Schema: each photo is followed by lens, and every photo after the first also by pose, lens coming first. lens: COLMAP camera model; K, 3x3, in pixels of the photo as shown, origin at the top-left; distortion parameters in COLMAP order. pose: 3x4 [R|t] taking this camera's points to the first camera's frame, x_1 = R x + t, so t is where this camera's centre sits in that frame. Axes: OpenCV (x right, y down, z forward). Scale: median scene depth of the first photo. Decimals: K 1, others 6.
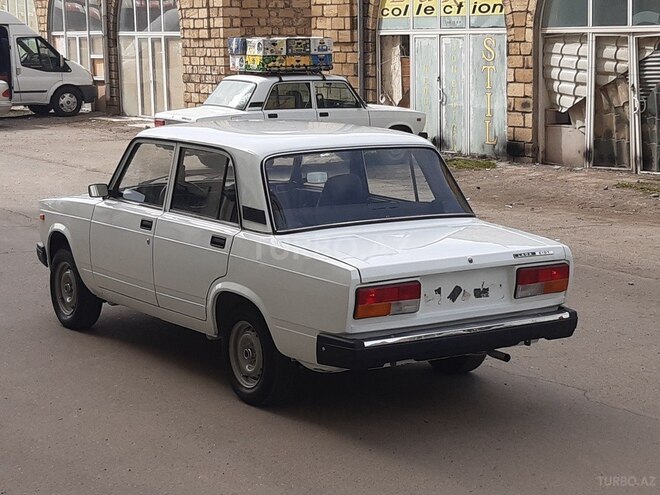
lens RADIAL K [[1352.0, 0, 330.0], [0, 1352.0, 247.5], [0, 0, 1]] dist [0.153037, -0.157604]
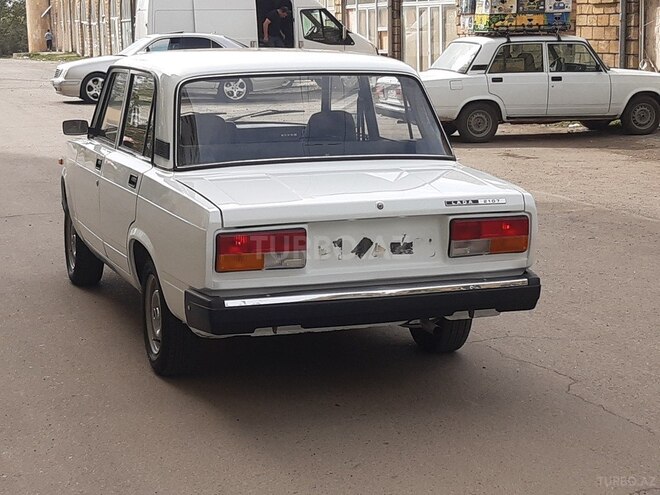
lens RADIAL K [[1378.0, 0, 330.5], [0, 1378.0, 258.4], [0, 0, 1]] dist [0.187492, -0.415201]
pose [[0.971142, 0.036616, -0.235674, 0.076674], [-0.032173, 0.999225, 0.022675, 0.006546], [0.236322, -0.014438, 0.971568, 0.058714]]
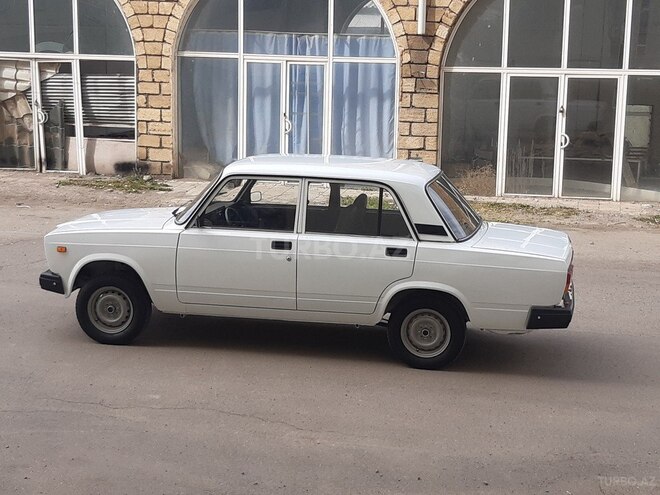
lens RADIAL K [[1097.8, 0, 330.0], [0, 1097.8, 247.5], [0, 0, 1]] dist [0.129829, -0.017149]
pose [[0.736853, -0.100865, 0.668487, -0.265666], [0.082738, 0.994829, 0.058906, -0.024297], [-0.670972, 0.011904, 0.741388, 0.079703]]
